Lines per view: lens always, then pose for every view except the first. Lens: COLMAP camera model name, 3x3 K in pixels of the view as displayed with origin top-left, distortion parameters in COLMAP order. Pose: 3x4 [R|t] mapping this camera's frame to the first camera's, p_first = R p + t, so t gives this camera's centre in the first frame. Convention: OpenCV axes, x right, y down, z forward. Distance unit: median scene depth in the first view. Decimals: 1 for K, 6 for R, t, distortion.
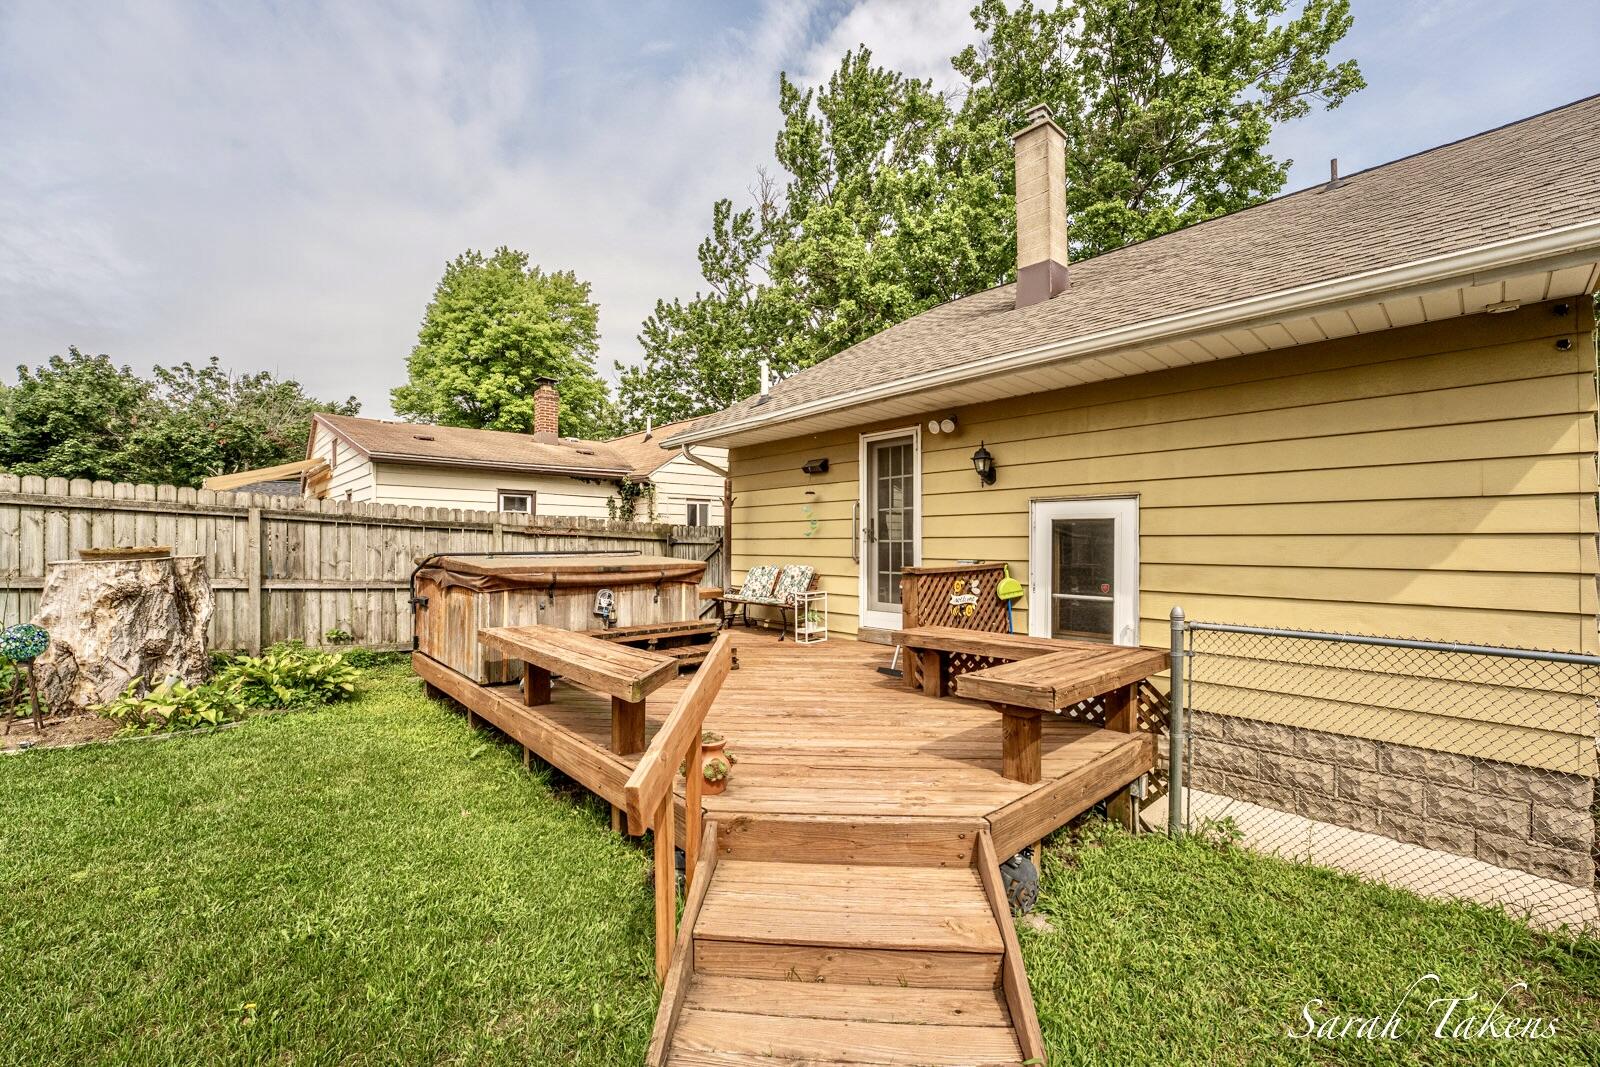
lens RADIAL K [[627.9, 0, 837.3], [0, 627.9, 533.4], [0, 0, 1]] dist [-0.030002, 0.000241]
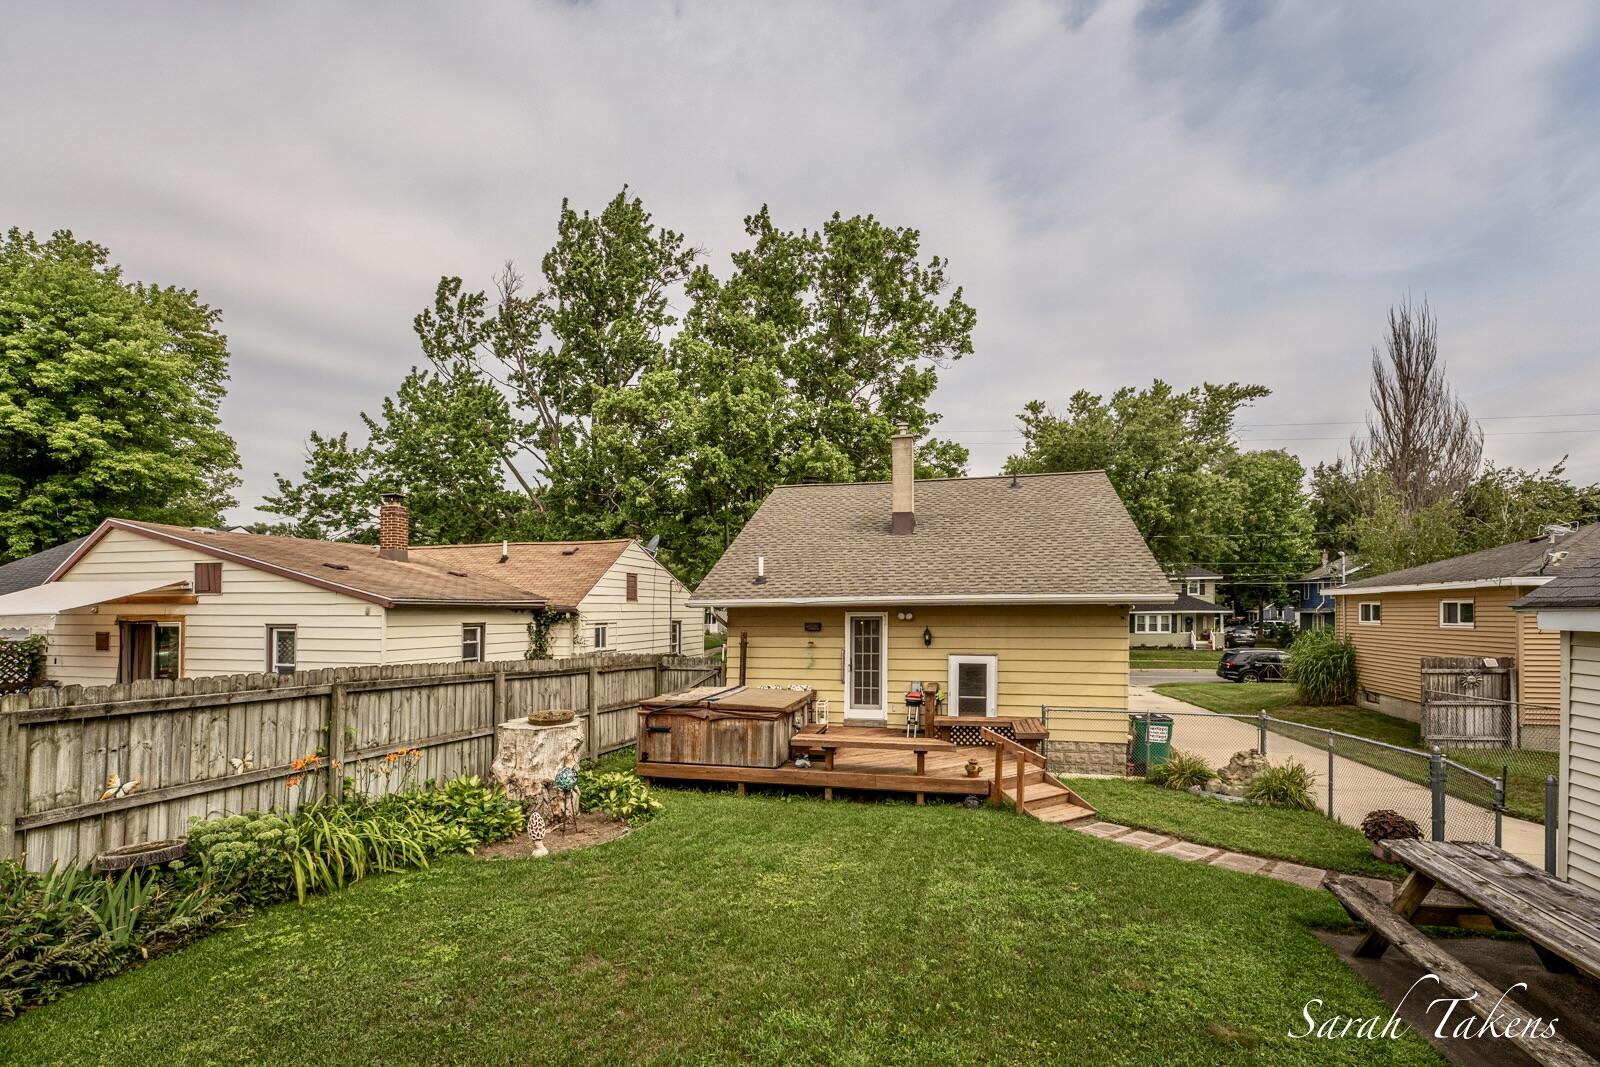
lens RADIAL K [[675.8, 0, 807.8], [0, 675.8, 595.6], [0, 0, 1]] dist [-0.025552, 0.000639]
pose [[0.827126, 0.009117, 0.561943, -0.456325], [-0.008690, 0.999956, -0.003432, -0.078138], [-0.561950, -0.002044, 0.827169, -0.217571]]
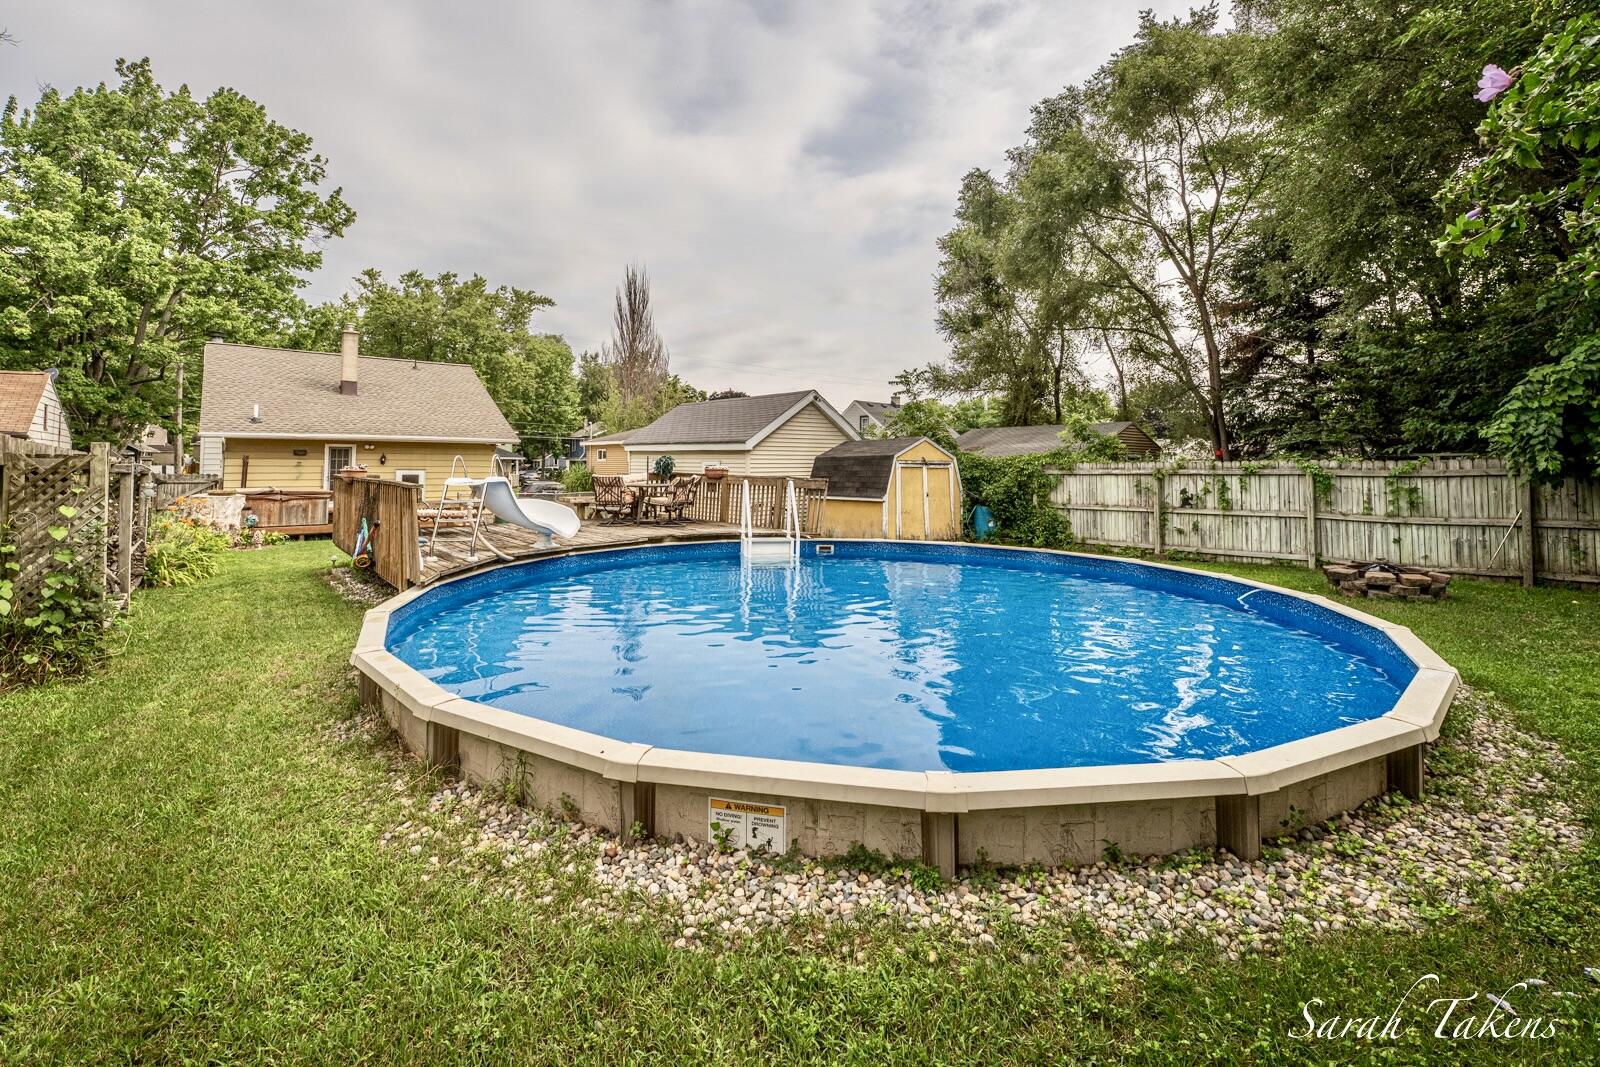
lens RADIAL K [[658.7, 0, 823.8], [0, 658.7, 480.1], [0, 0, 1]] dist [-0.040274, 0.005636]
pose [[-0.032745, -0.024630, 0.999160, -1.197051], [-0.033764, 0.999153, 0.023524, -0.054376], [-0.998893, -0.032966, -0.033549, -0.478038]]
